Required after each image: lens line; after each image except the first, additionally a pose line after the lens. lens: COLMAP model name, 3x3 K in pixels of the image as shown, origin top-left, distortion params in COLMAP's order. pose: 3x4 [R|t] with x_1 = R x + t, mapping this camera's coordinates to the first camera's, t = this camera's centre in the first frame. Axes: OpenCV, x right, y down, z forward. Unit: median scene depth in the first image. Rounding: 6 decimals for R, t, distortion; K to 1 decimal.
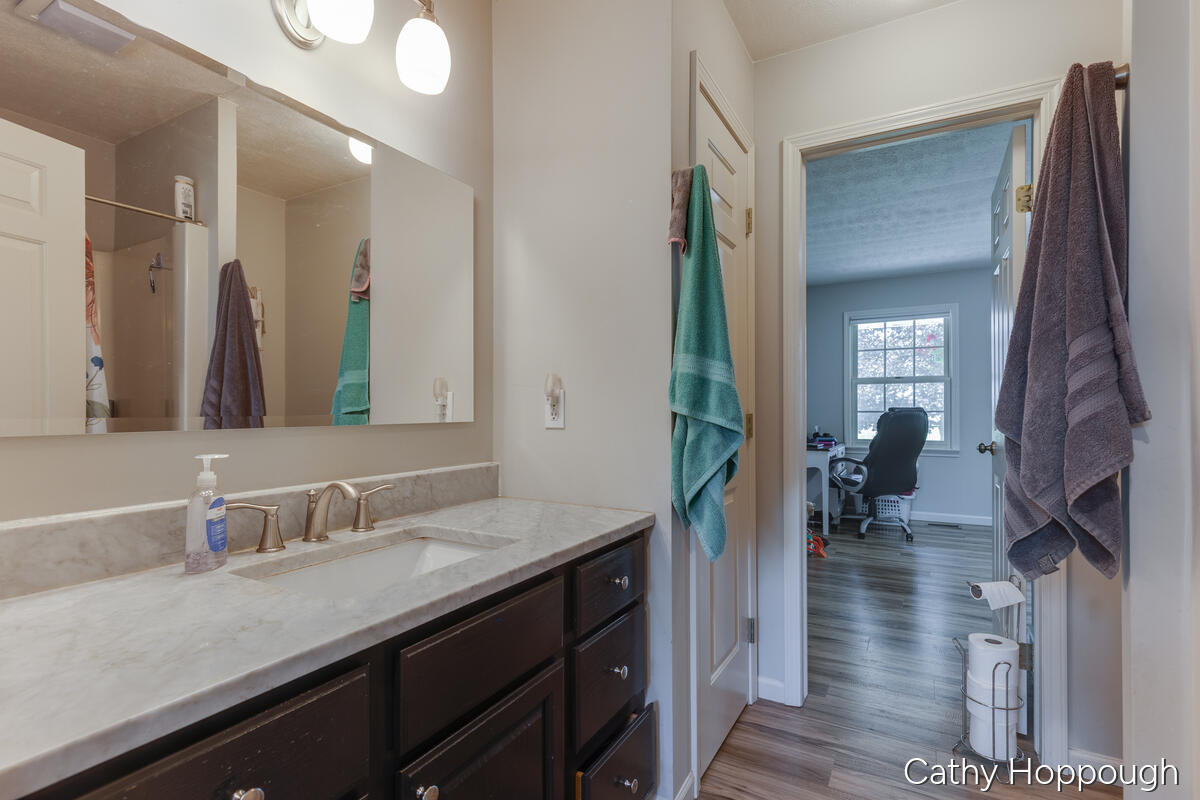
lens RADIAL K [[557.8, 0, 609.4], [0, 557.8, 409.4], [0, 0, 1]] dist [0.005136, 0.000434]
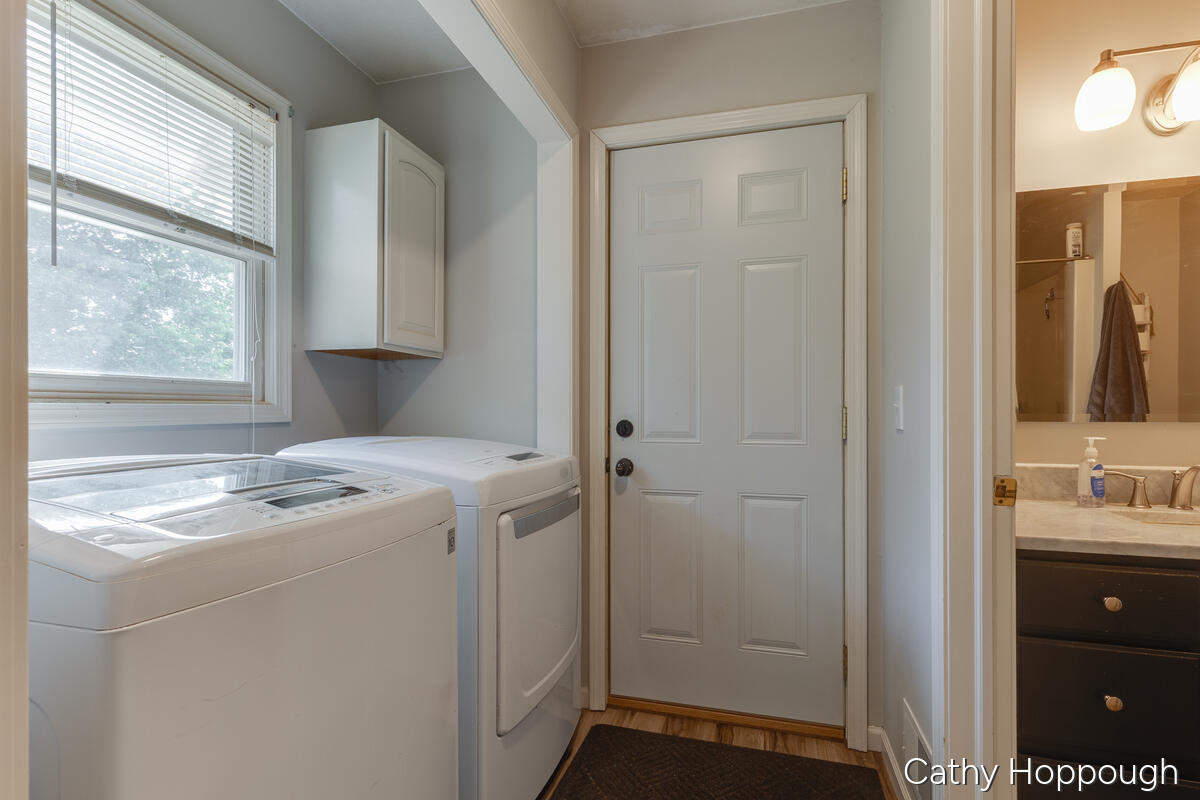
lens RADIAL K [[557.8, 0, 609.4], [0, 557.8, 409.4], [0, 0, 1]] dist [0.005136, 0.000434]
pose [[0.232173, 0.001812, -0.972673, 0.531195], [-0.001980, 0.999997, 0.001390, 0.001597], [0.972673, 0.001603, 0.232175, -0.730130]]
